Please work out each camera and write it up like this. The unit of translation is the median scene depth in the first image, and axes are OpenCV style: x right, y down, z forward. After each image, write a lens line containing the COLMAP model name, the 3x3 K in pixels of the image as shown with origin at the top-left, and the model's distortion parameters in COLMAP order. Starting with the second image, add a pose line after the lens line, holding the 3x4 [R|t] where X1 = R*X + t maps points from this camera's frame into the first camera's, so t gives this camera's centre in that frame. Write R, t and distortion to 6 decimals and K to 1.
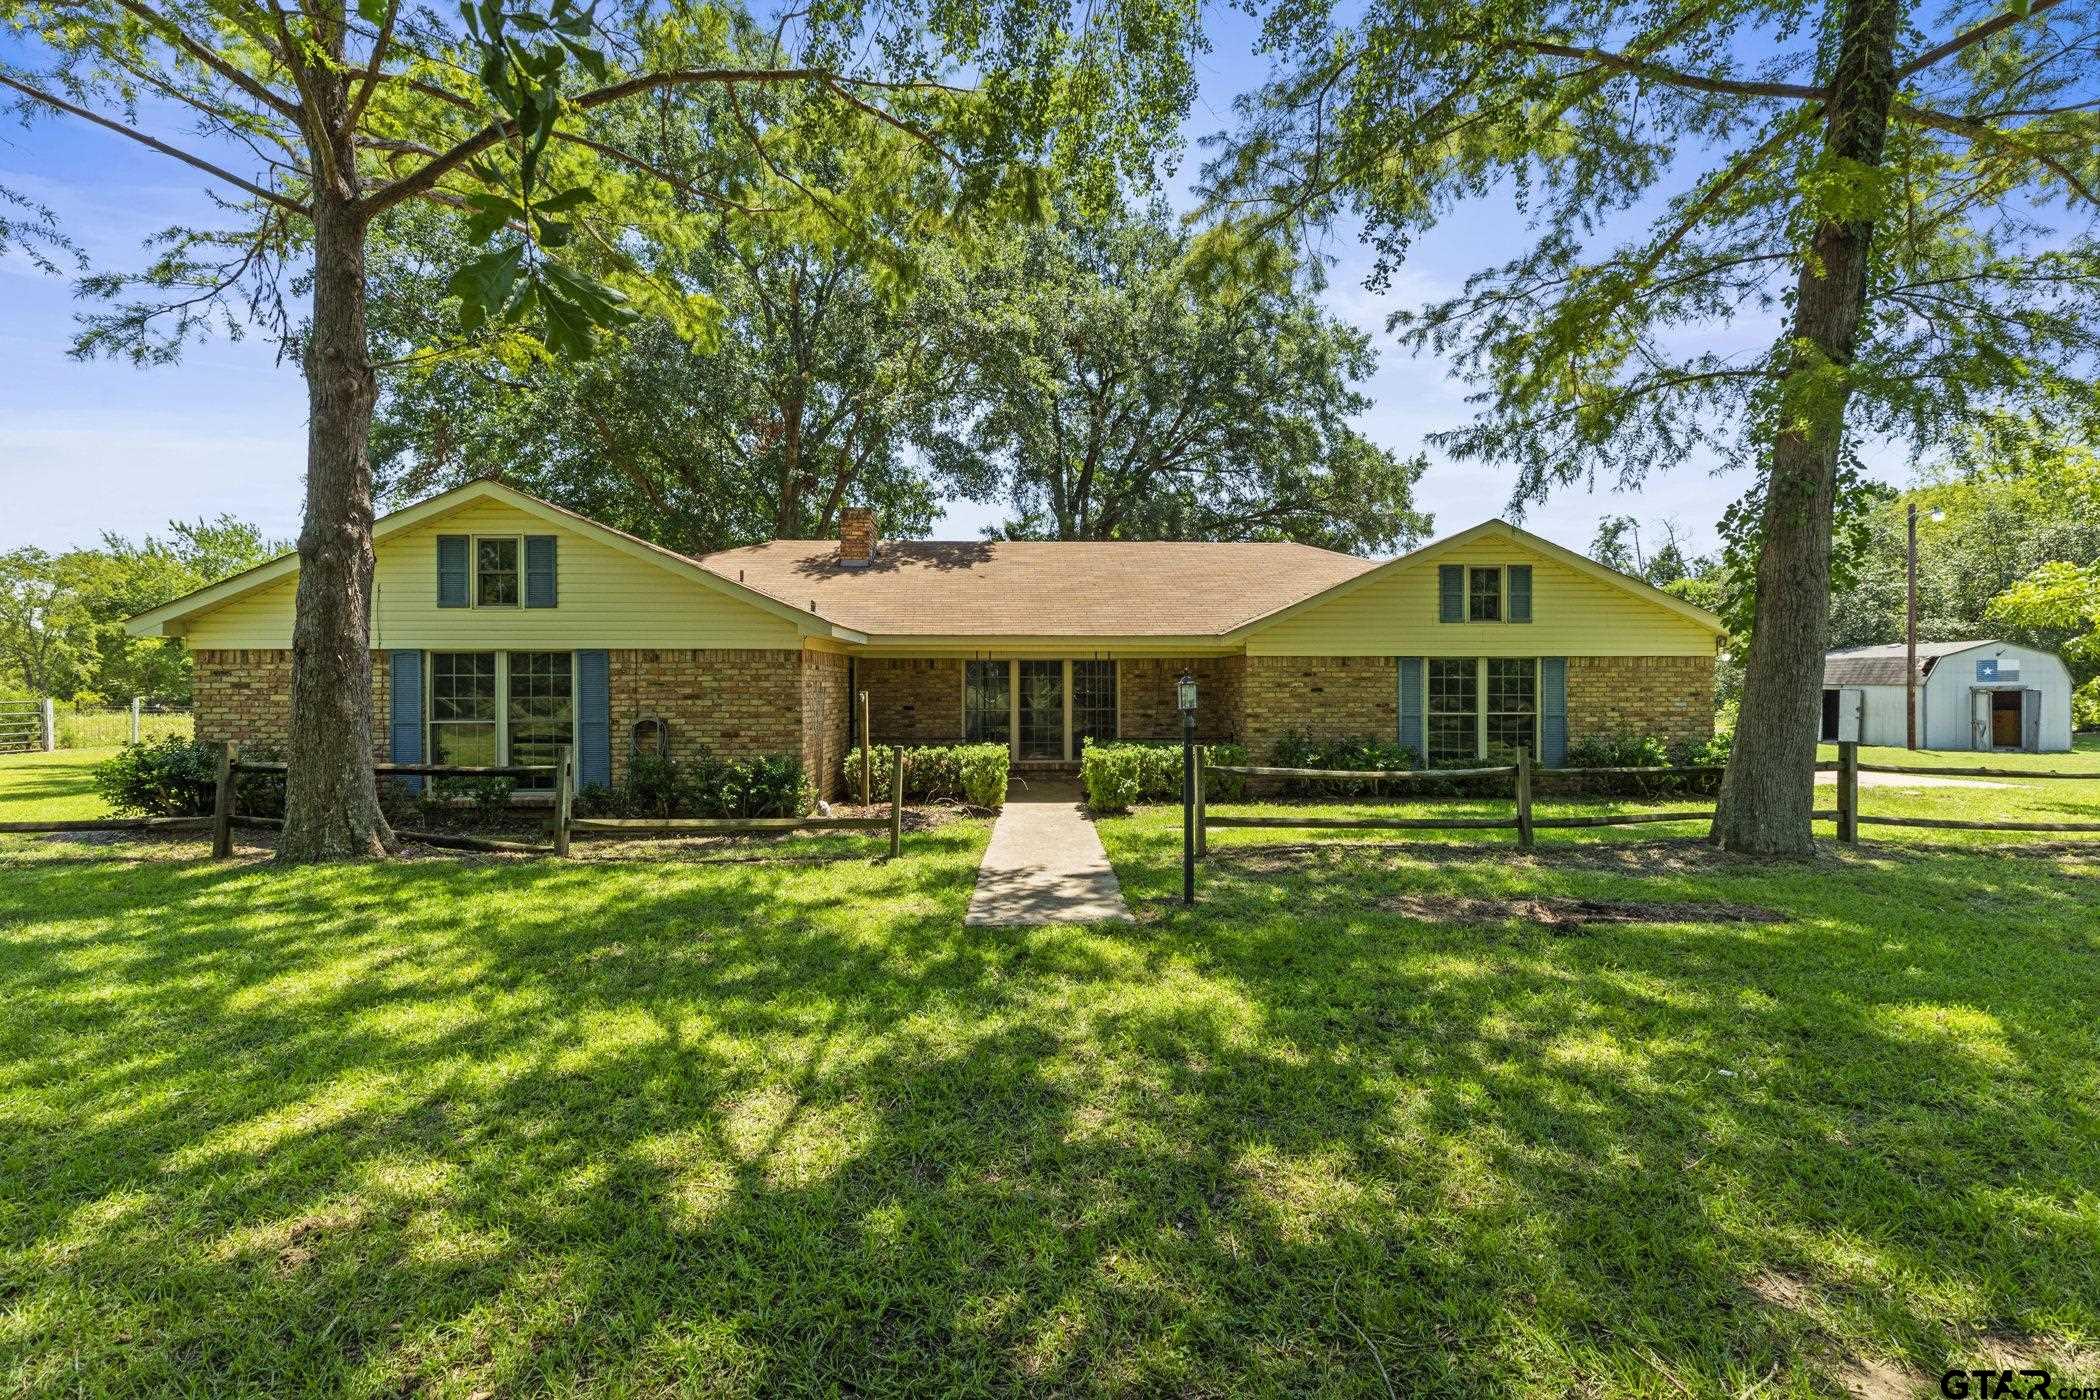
lens RADIAL K [[936.5, 0, 1050.5], [0, 936.5, 686.7], [0, 0, 1]] dist [-0.001917, 0.000193]
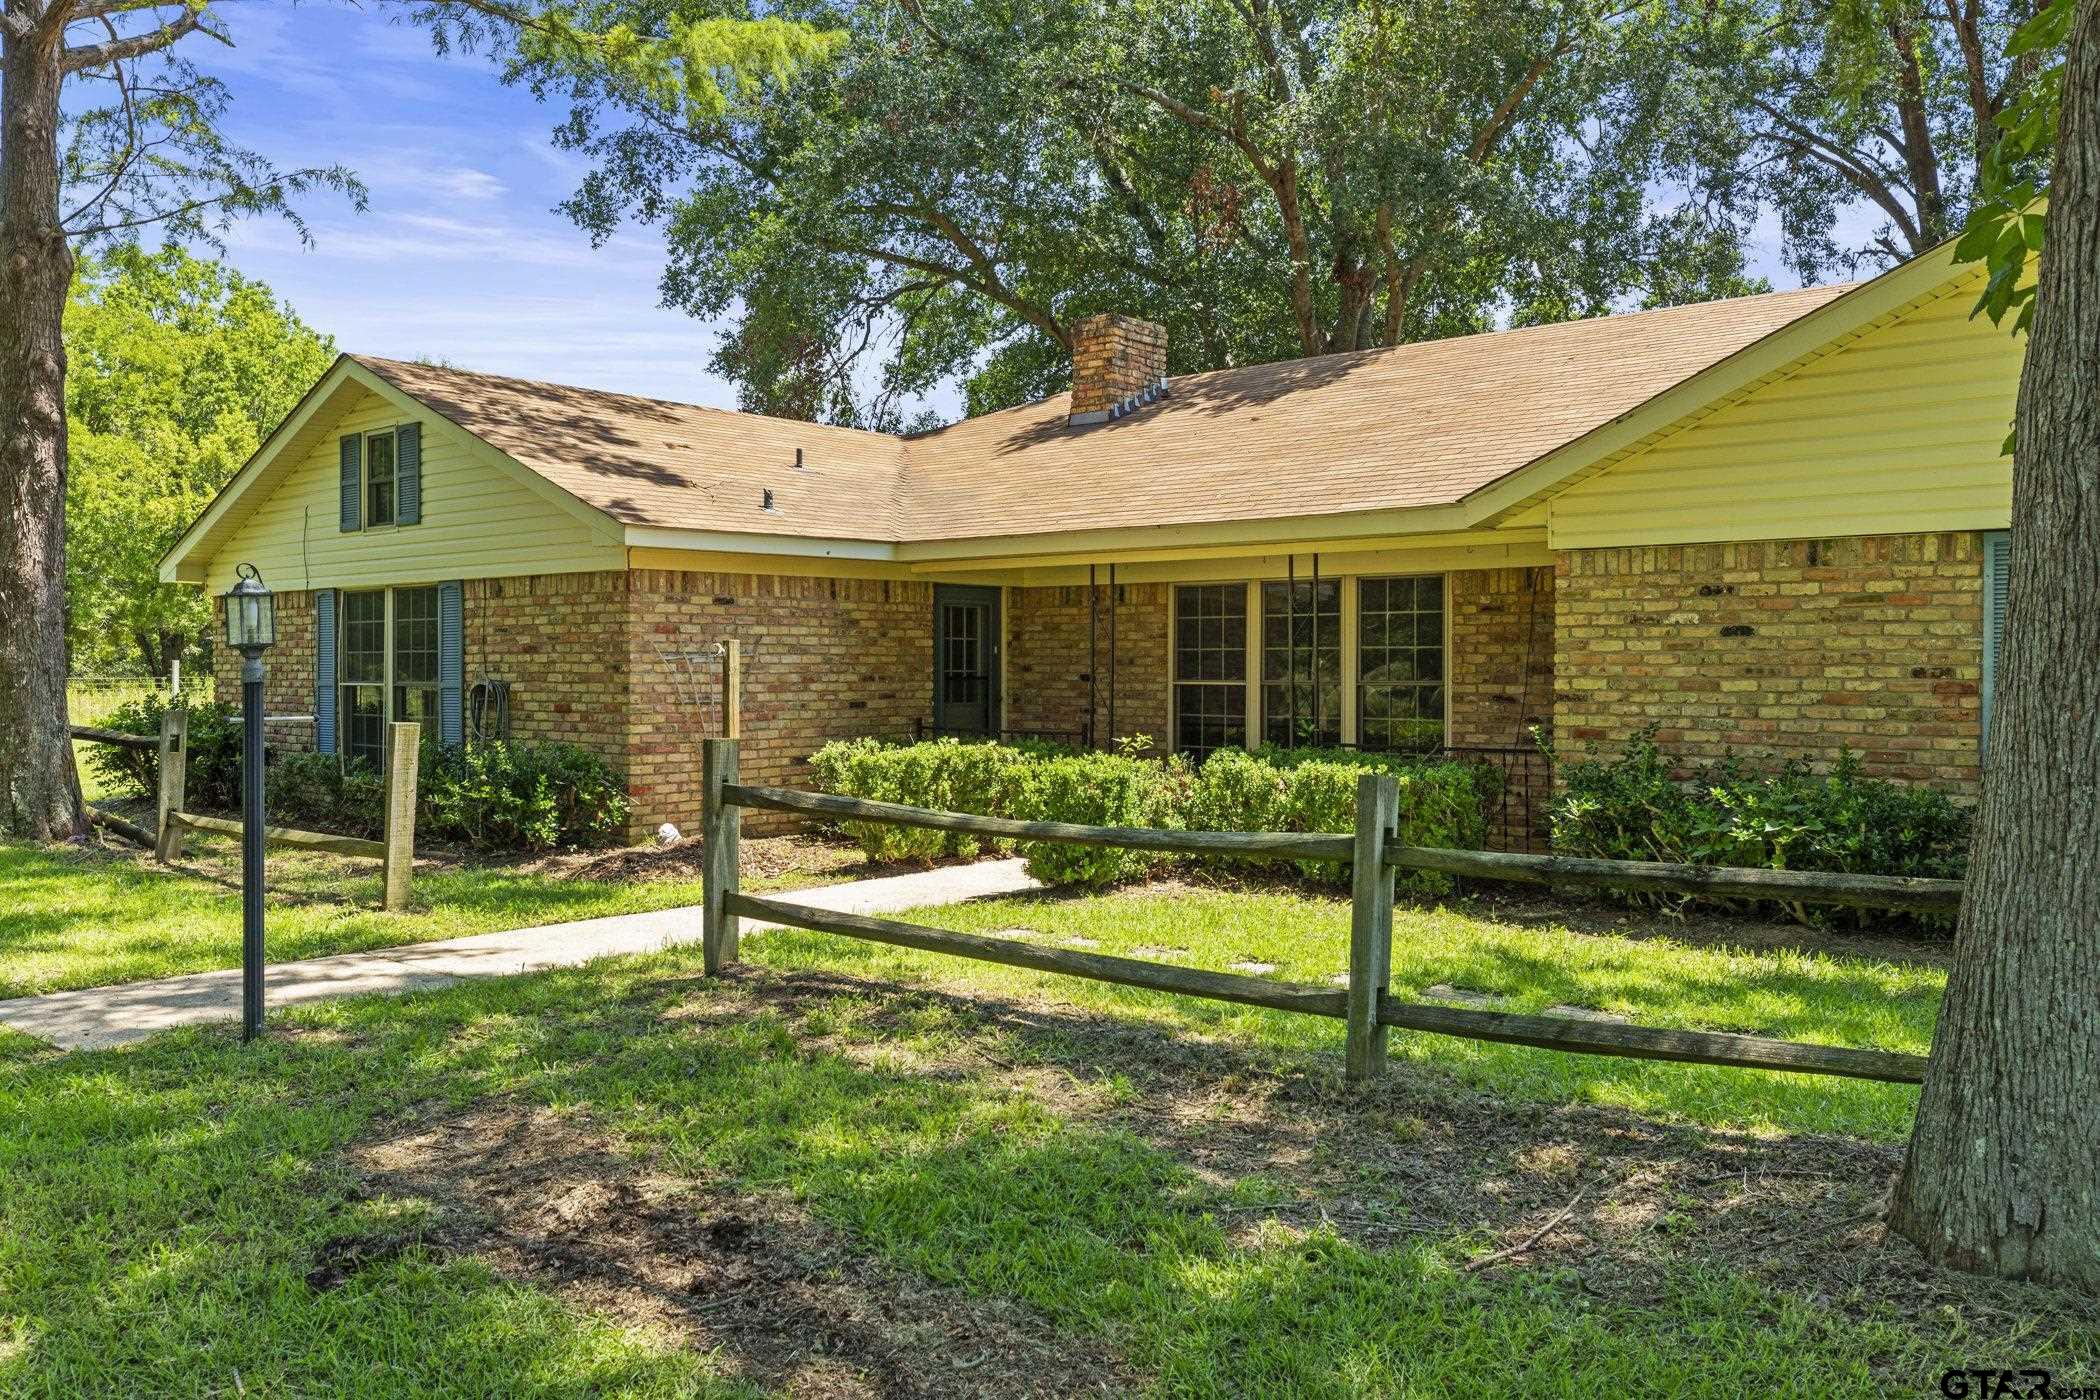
lens RADIAL K [[1632.8, 0, 1050.0], [0, 1632.8, 700.0], [0, 0, 1]] dist [-0.009706, 0.001165]
pose [[0.732025, 0.015603, -0.681099, 0.630721], [-0.001167, 0.999765, 0.021648, 0.020393], [0.681277, -0.015052, 0.731871, 0.401805]]
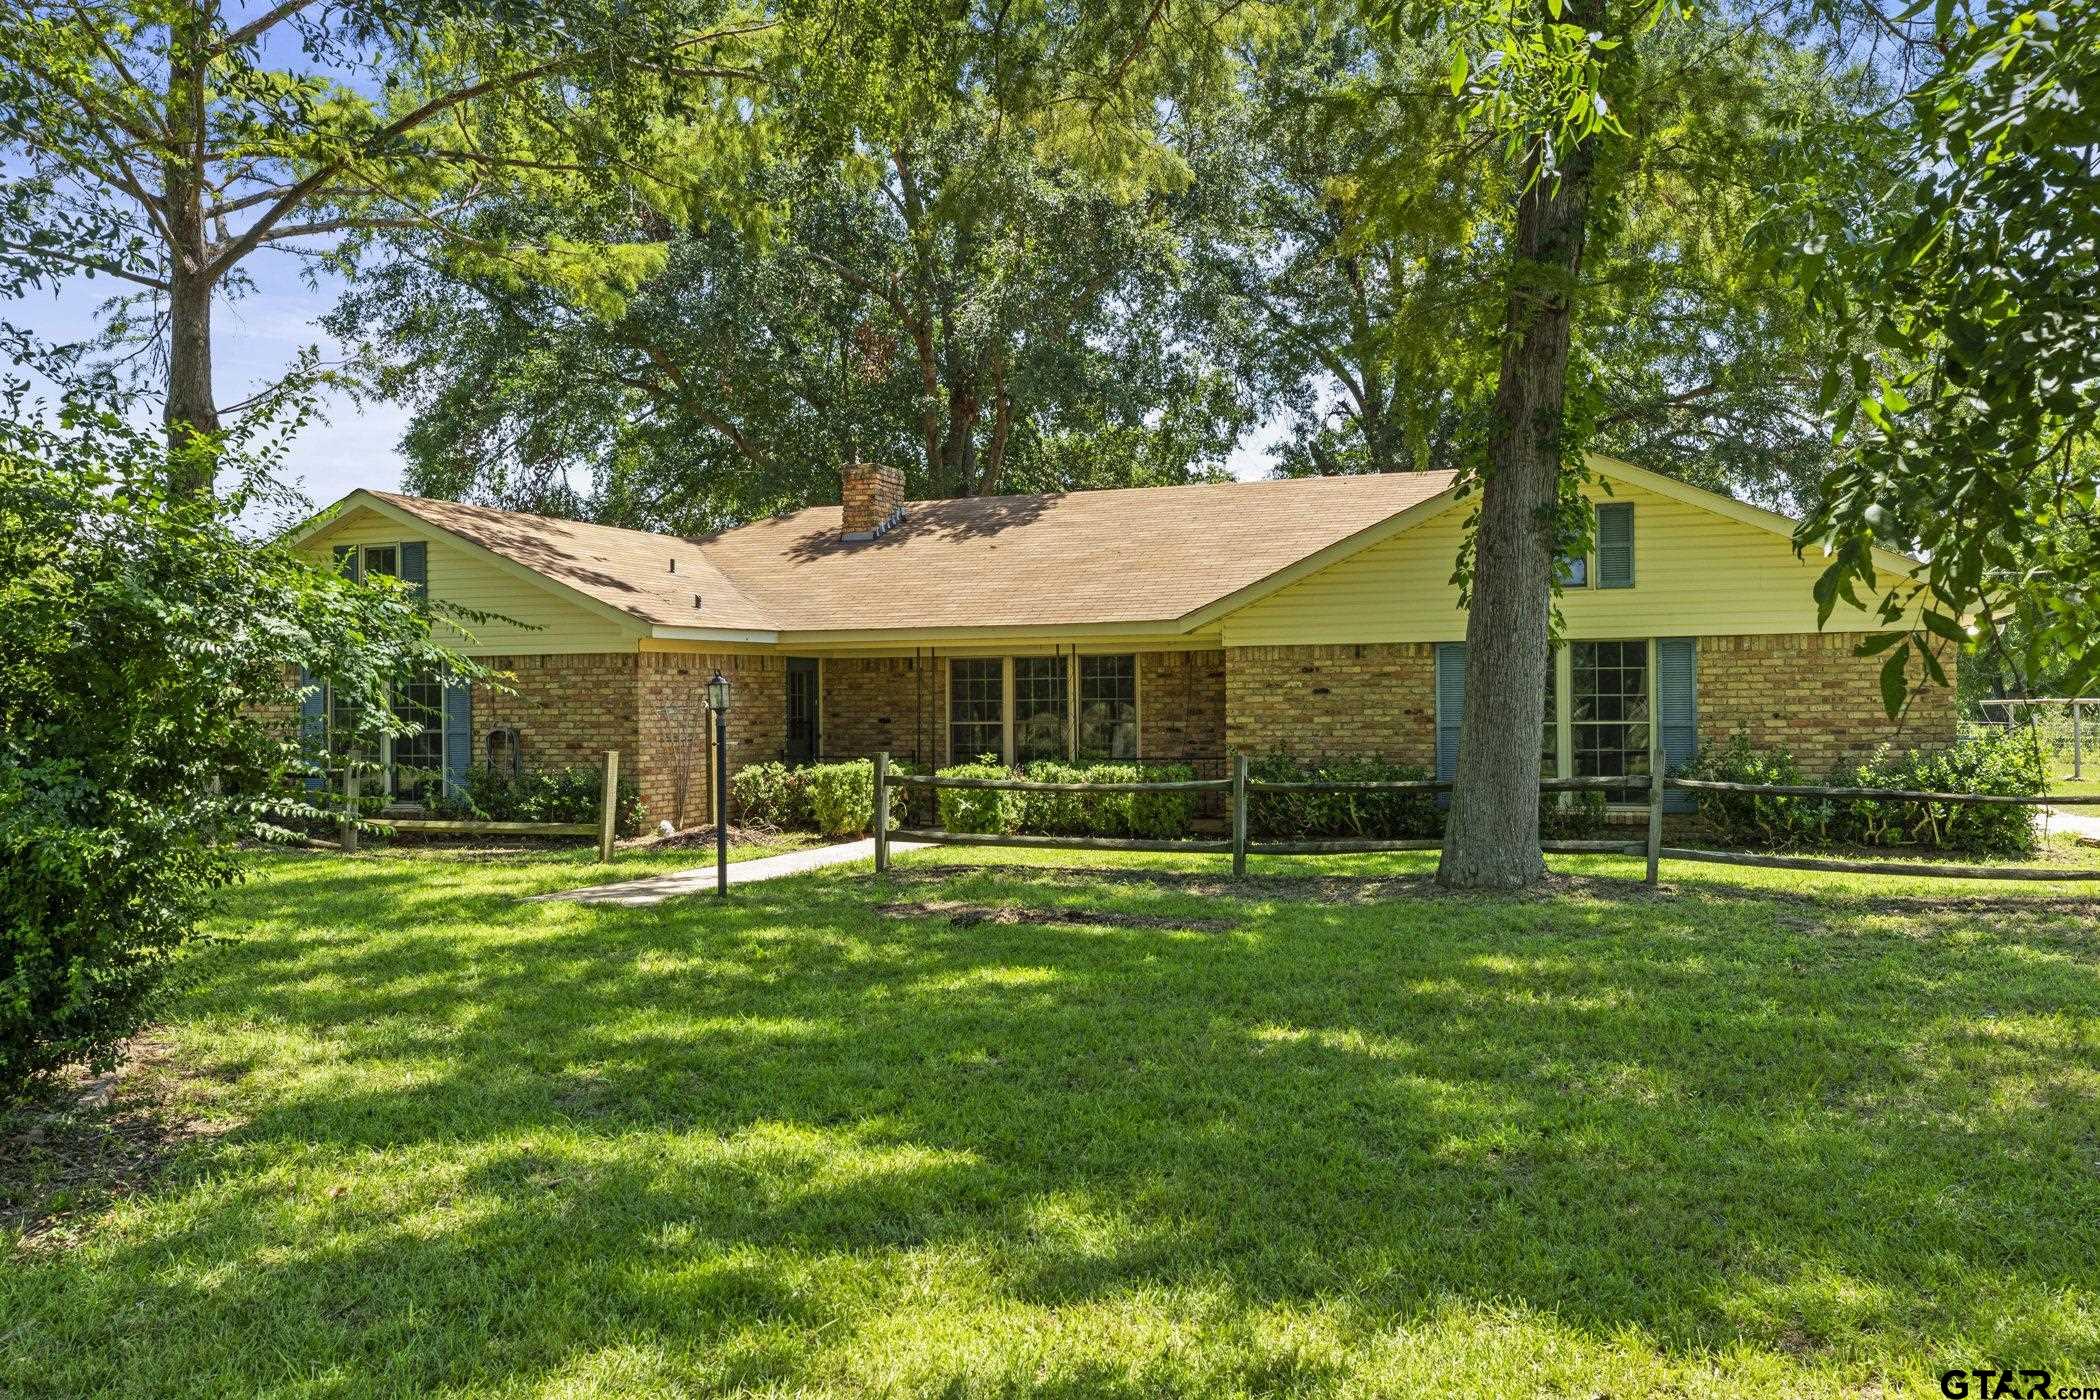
lens RADIAL K [[1719.7, 0, 1047.2], [0, 1719.7, 674.1], [0, 0, 1]] dist [0.002105, -0.001637]
pose [[0.911282, -0.015714, -0.411483, 0.761396], [0.009247, 0.999801, -0.017703, 0.013924], [0.411680, 0.012327, 0.911245, -0.349149]]
